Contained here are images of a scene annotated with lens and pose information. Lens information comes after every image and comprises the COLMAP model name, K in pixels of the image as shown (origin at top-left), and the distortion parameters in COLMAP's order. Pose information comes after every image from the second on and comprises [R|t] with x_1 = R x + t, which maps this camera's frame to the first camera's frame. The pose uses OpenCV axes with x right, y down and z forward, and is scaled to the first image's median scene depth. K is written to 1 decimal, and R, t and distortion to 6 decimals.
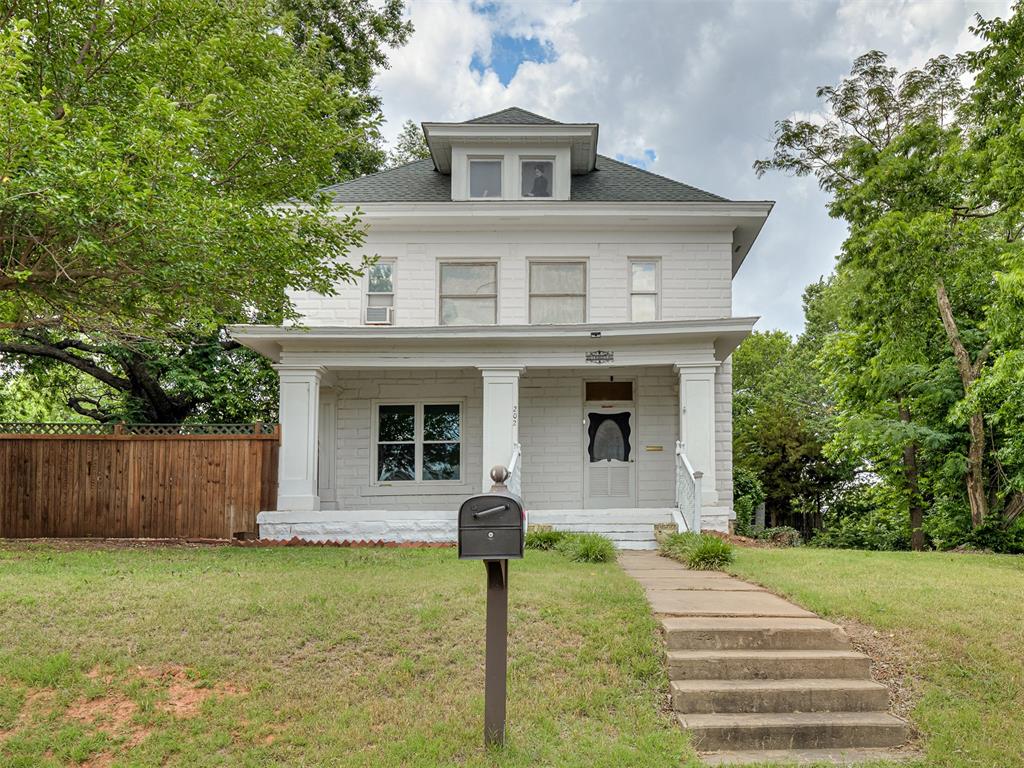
lens RADIAL K [[721.2, 0, 512.0], [0, 721.2, 384.0], [0, 0, 1]] dist [-0.003691, 0.000897]
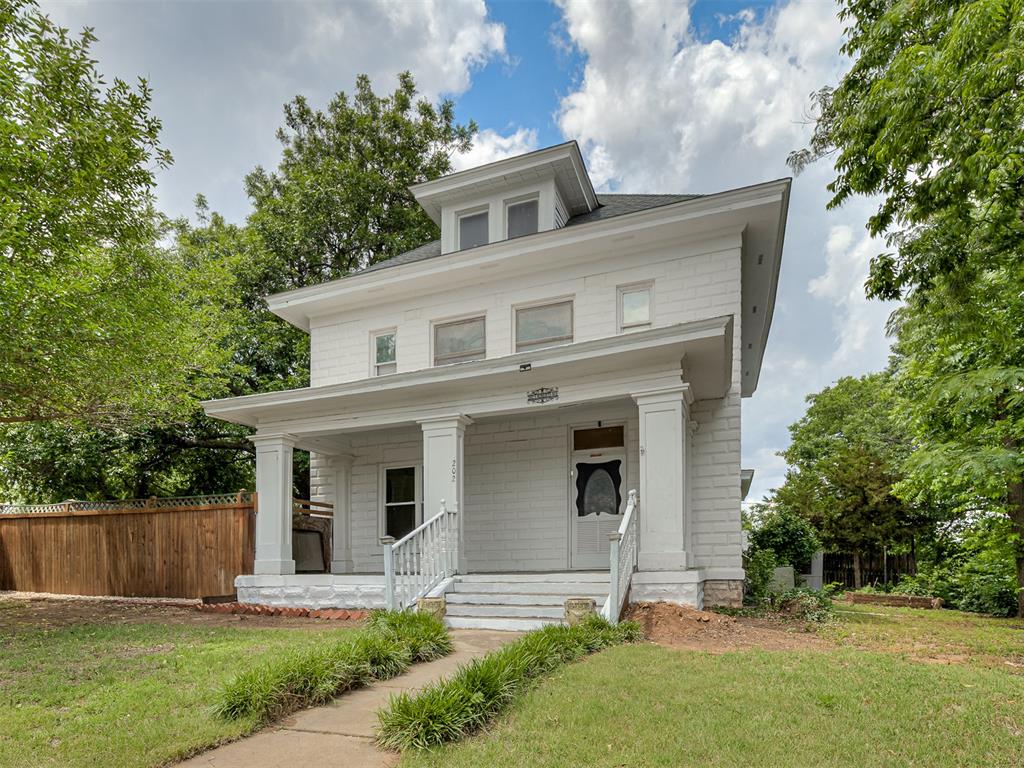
lens RADIAL K [[518.0, 0, 512.9], [0, 518.0, 495.7], [0, 0, 1]] dist [-0.000596, -0.000369]
pose [[0.953140, -0.045924, -0.299023, 0.227511], [0.068645, 0.995461, 0.065924, 0.032098], [0.294638, -0.083361, 0.951966, 0.342537]]
